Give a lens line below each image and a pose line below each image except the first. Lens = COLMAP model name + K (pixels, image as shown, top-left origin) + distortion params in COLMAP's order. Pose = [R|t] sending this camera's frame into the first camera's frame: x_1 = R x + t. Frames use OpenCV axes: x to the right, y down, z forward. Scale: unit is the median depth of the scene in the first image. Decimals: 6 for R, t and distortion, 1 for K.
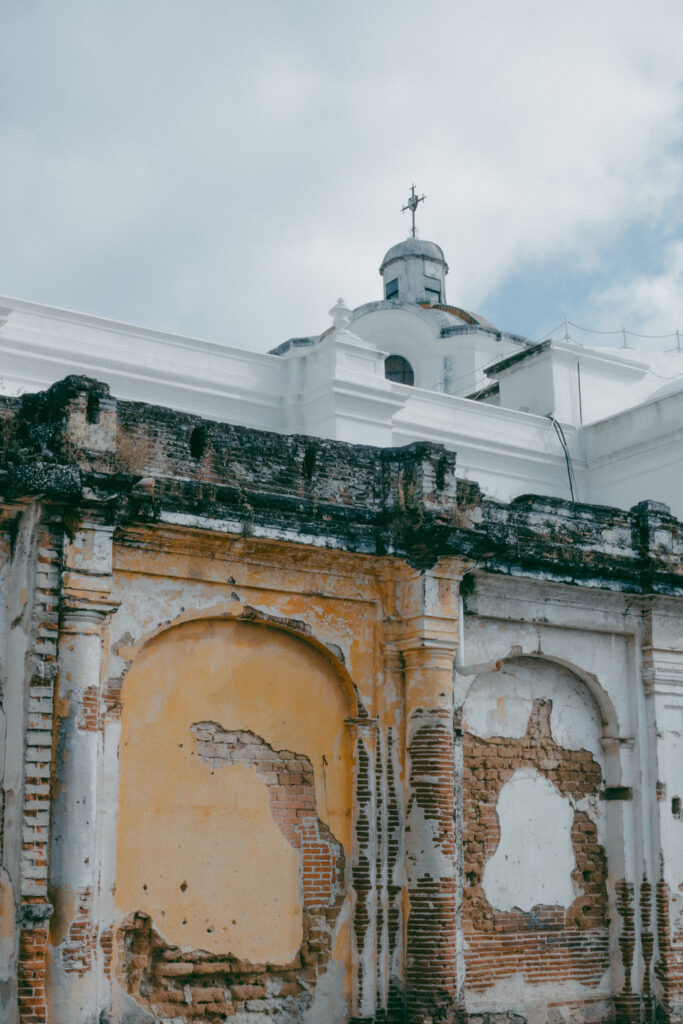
lens RADIAL K [[1550.3, 0, 341.5], [0, 1550.3, 512.0], [0, 0, 1]] dist [-0.206706, 0.352944]
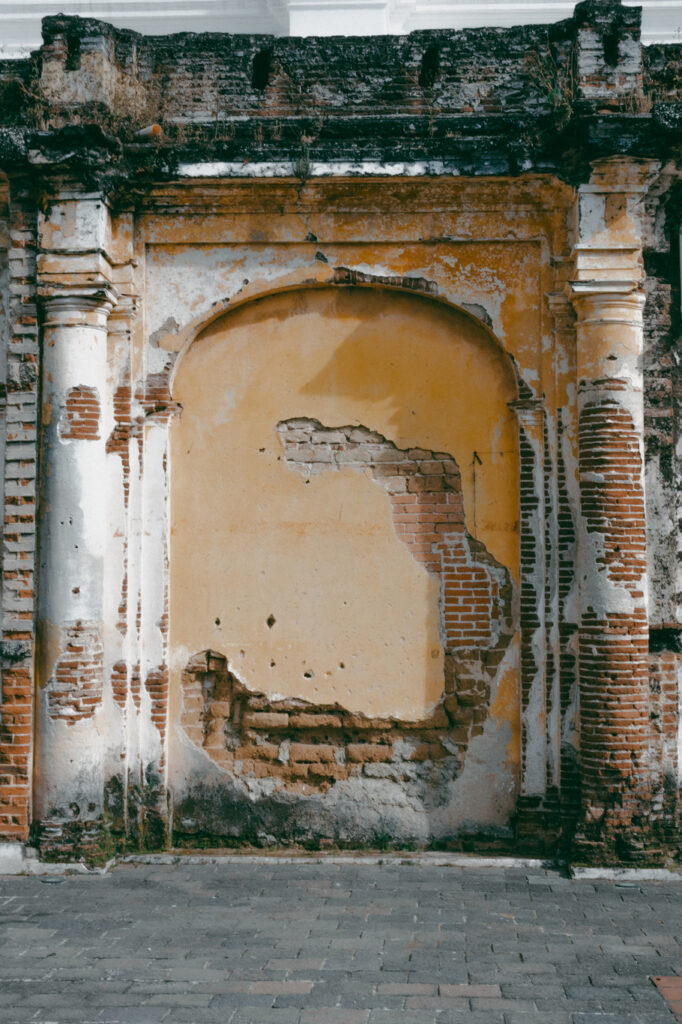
lens RADIAL K [[1571.6, 0, 341.0], [0, 1571.6, 512.0], [0, 0, 1]] dist [-0.018692, 0.010225]
pose [[0.774560, -0.030443, -0.631768, 0.439502], [0.139514, 0.982463, 0.123705, 0.084326], [0.616922, -0.183957, 0.765223, 0.371601]]
